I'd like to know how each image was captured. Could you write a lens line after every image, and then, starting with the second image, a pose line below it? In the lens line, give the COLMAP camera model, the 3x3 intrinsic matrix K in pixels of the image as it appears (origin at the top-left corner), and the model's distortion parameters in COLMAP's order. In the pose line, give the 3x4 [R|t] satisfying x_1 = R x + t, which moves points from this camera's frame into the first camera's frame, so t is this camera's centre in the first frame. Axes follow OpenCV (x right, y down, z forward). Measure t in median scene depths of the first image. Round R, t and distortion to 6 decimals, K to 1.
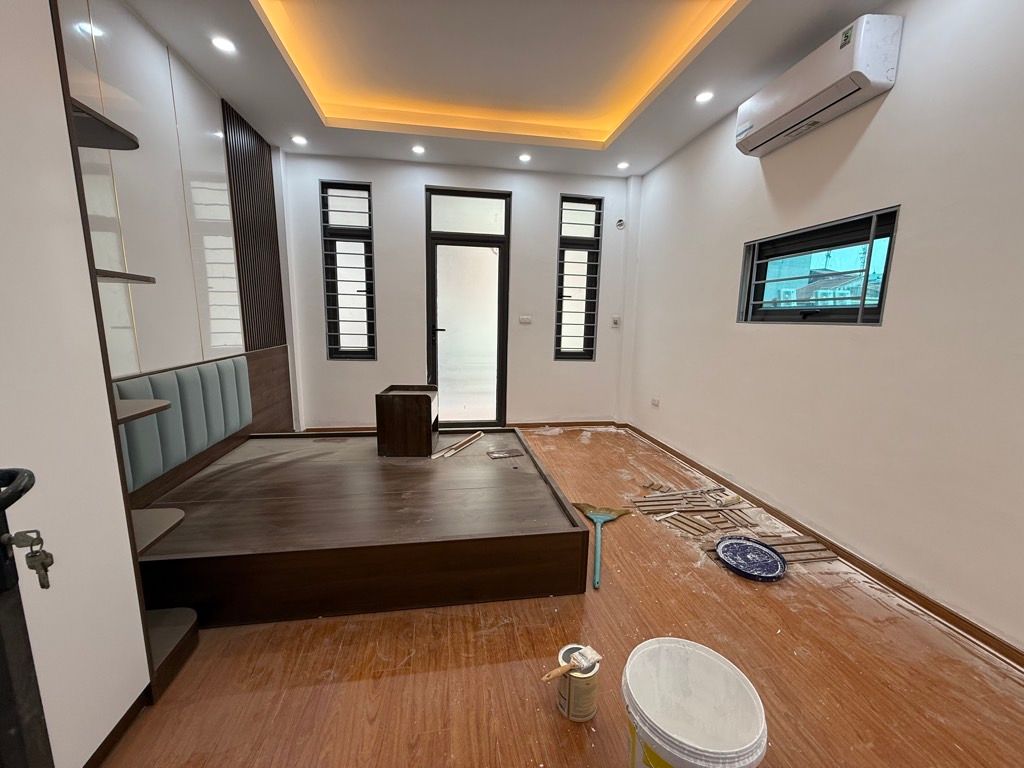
lens RADIAL K [[436.1, 0, 515.2], [0, 436.1, 389.9], [0, 0, 1]] dist [-0.002082, 0.000000]
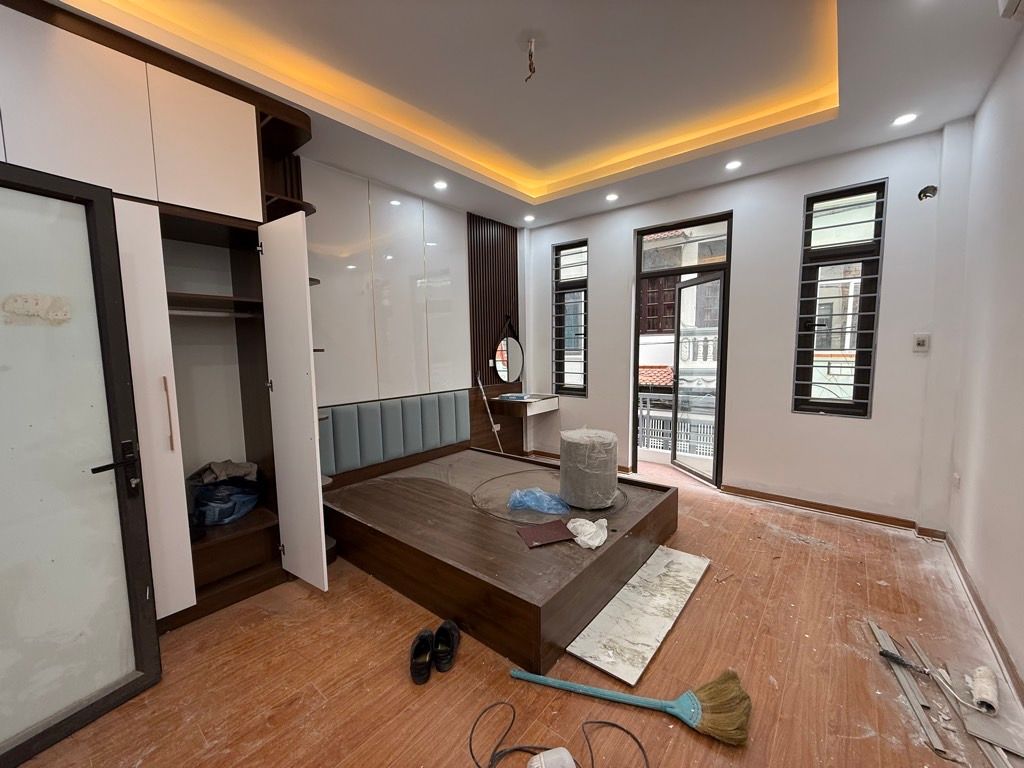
lens RADIAL K [[407.7, 0, 513.8], [0, 407.7, 384.9], [0, 0, 1]] dist [0.000955, 0.000006]
pose [[0.659540, 0.050772, -0.749952, 0.315008], [-0.096236, 0.995209, -0.017258, -0.064184], [0.745483, 0.083554, 0.661267, 0.195356]]
